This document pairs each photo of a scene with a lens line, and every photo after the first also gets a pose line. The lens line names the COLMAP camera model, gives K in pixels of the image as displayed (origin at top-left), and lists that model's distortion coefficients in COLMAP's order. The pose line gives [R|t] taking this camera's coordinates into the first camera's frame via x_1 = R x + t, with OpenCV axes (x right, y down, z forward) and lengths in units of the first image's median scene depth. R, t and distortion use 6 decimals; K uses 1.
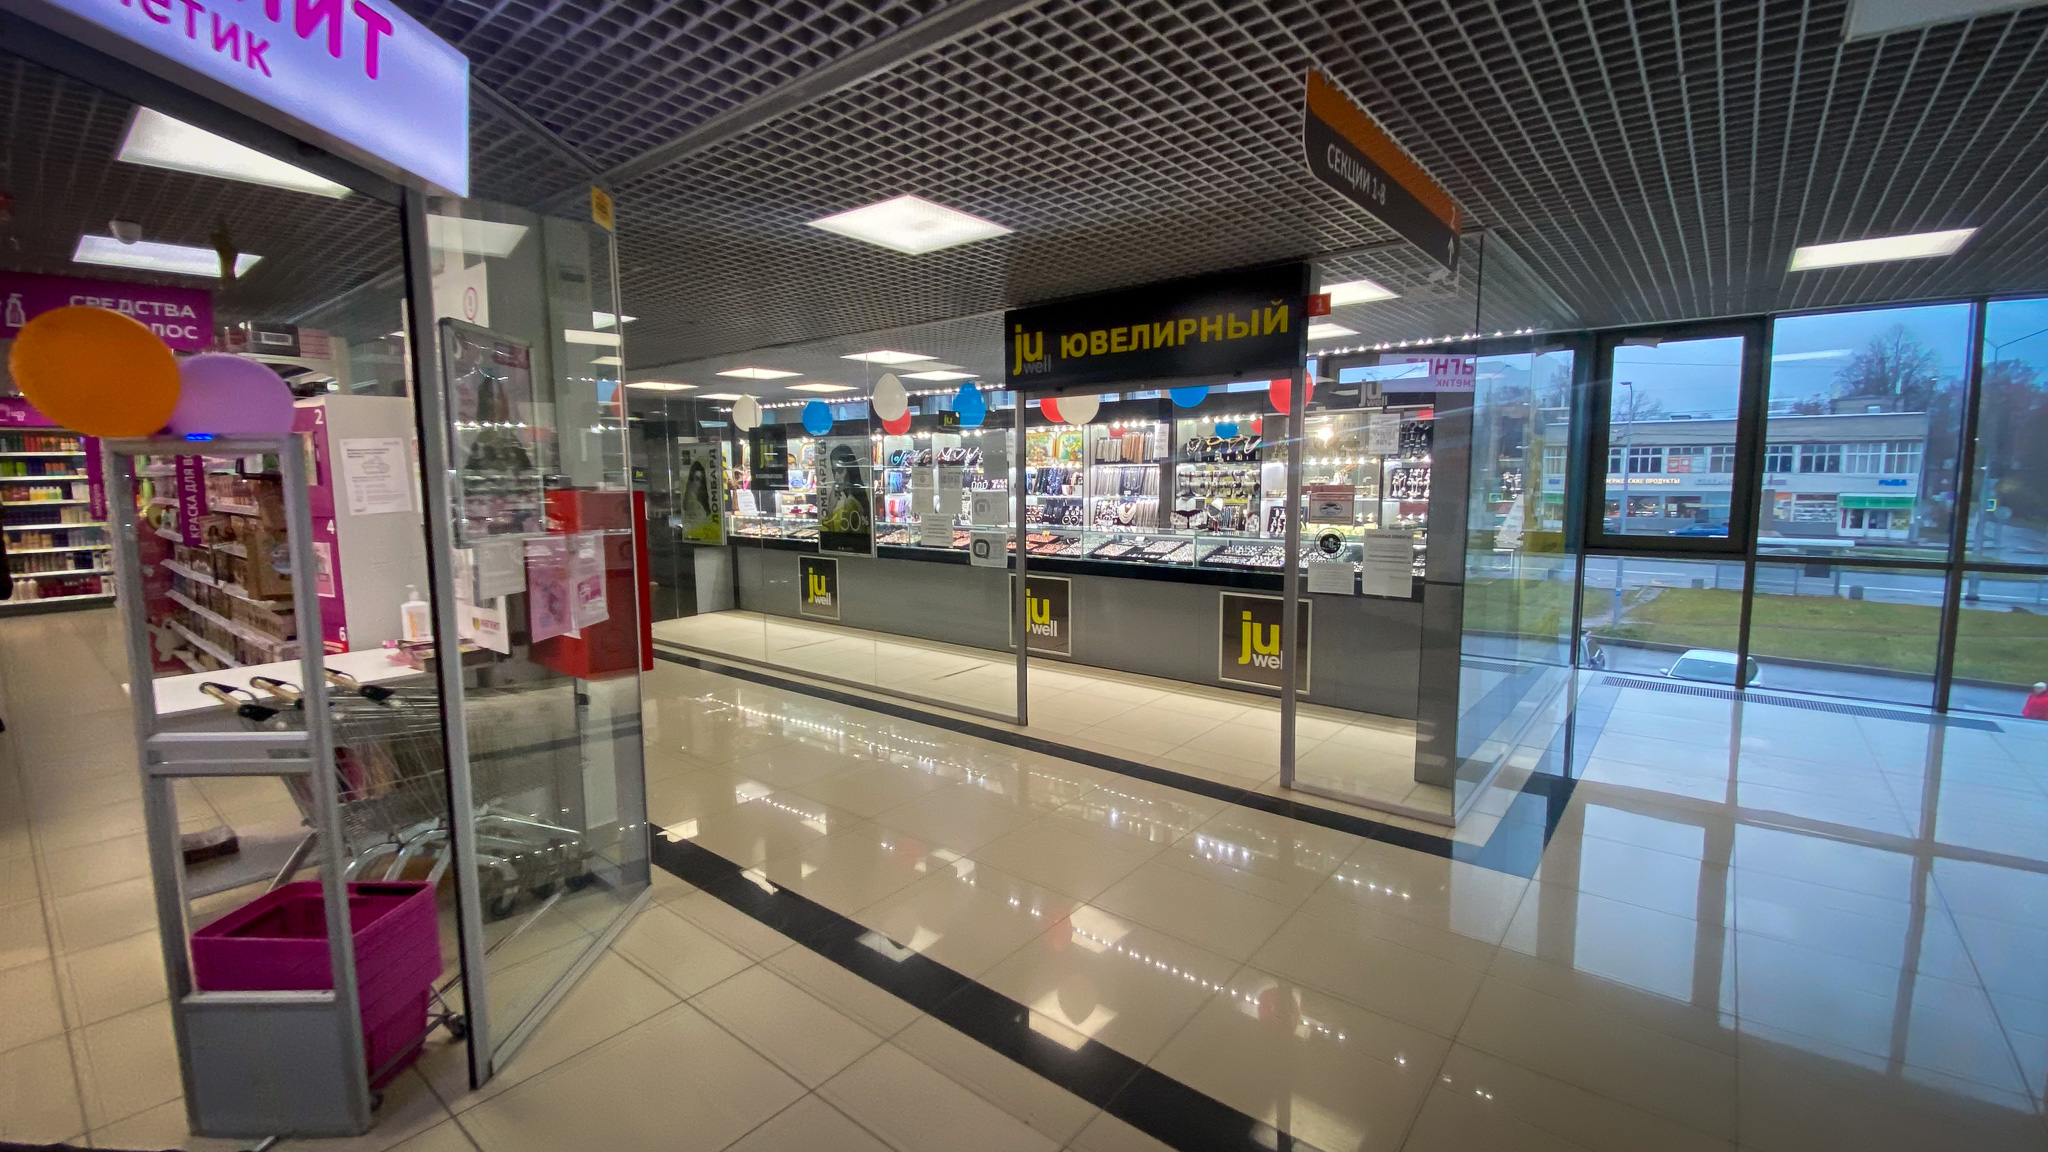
lens RADIAL K [[865.5, 0, 1028.1], [0, 865.5, 572.0], [0, 0, 1]] dist [0.002029, -0.000096]
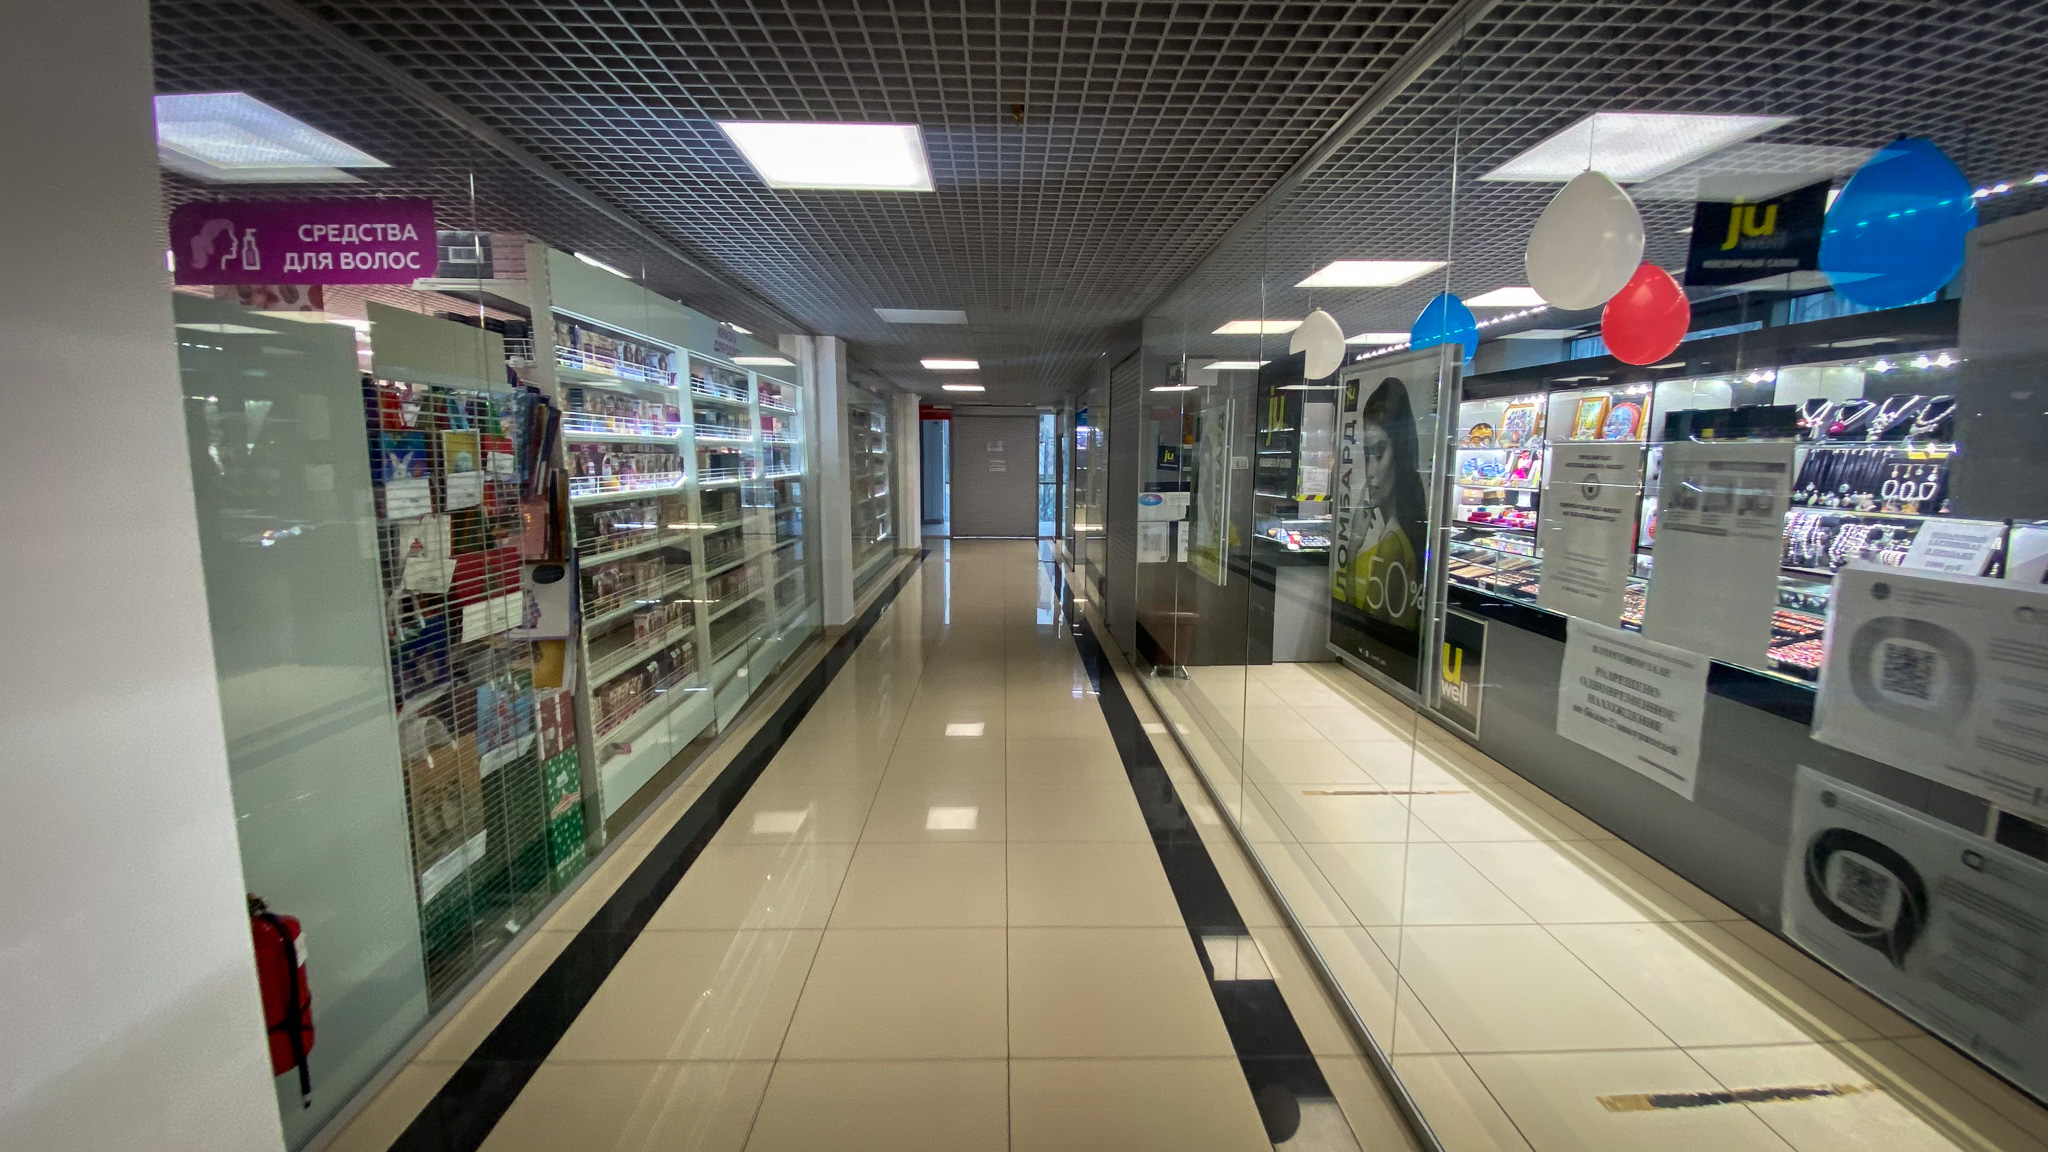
lens RADIAL K [[865.5, 0, 1022.2], [0, 865.5, 568.3], [0, 0, 1]] dist [0.002029, -0.000096]
pose [[0.657514, 0.104548, -0.746154, -0.038634], [-0.090128, 0.994129, 0.059873, -0.086827], [0.748033, 0.027882, 0.663076, 0.737904]]
